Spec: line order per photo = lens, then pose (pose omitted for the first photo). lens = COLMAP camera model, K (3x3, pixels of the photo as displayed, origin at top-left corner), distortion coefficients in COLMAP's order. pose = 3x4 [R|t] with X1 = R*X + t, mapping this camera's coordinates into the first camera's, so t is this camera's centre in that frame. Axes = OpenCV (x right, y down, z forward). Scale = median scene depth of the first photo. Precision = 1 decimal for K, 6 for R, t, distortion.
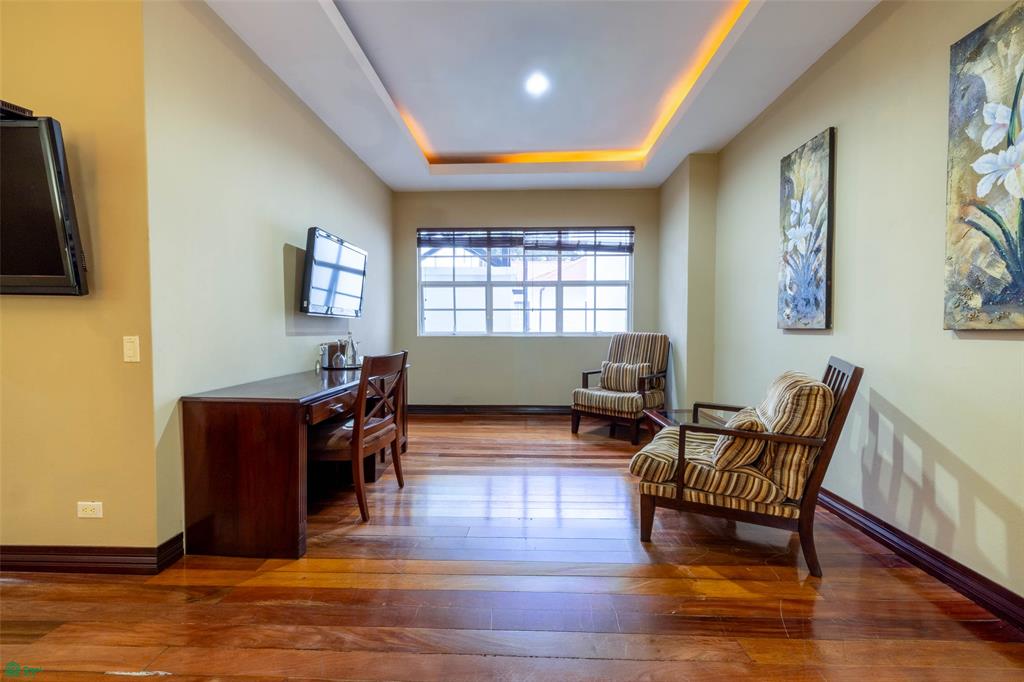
lens RADIAL K [[428.9, 0, 509.1], [0, 428.9, 338.8], [0, 0, 1]] dist [0.000679, 0.000930]
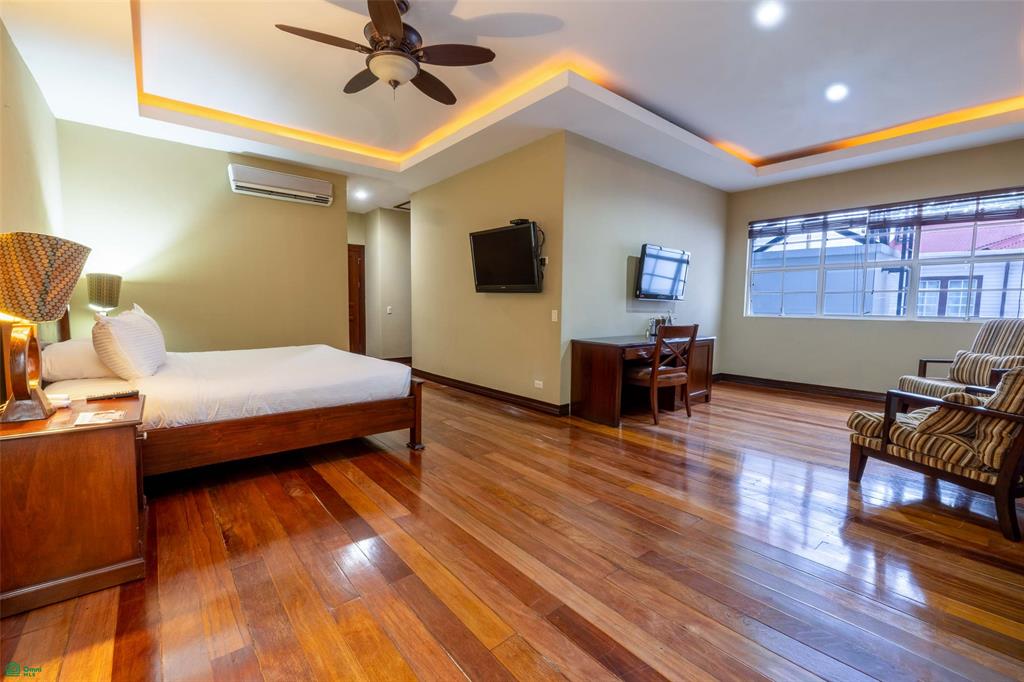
lens RADIAL K [[428.9, 0, 510.3], [0, 428.9, 340.6], [0, 0, 1]] dist [0.000679, 0.000930]
pose [[0.667711, 0.070282, -0.741096, 0.585280], [-0.034260, 0.997380, 0.063719, 0.016603], [0.743632, -0.017156, 0.668369, -0.618473]]
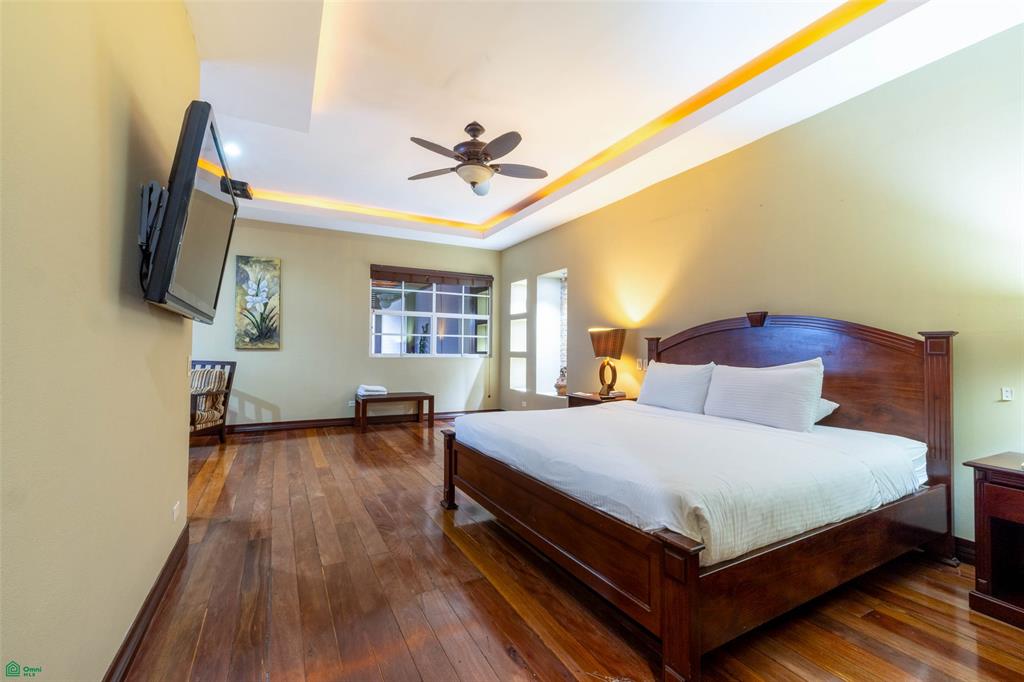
lens RADIAL K [[428.9, 0, 512.9], [0, 428.9, 339.3], [0, 0, 1]] dist [0.000679, 0.000930]
pose [[-0.508668, 0.016111, 0.860812, -2.208691], [0.018107, 0.999804, -0.008013, -0.022150], [-0.860772, 0.011511, -0.508860, 0.745277]]
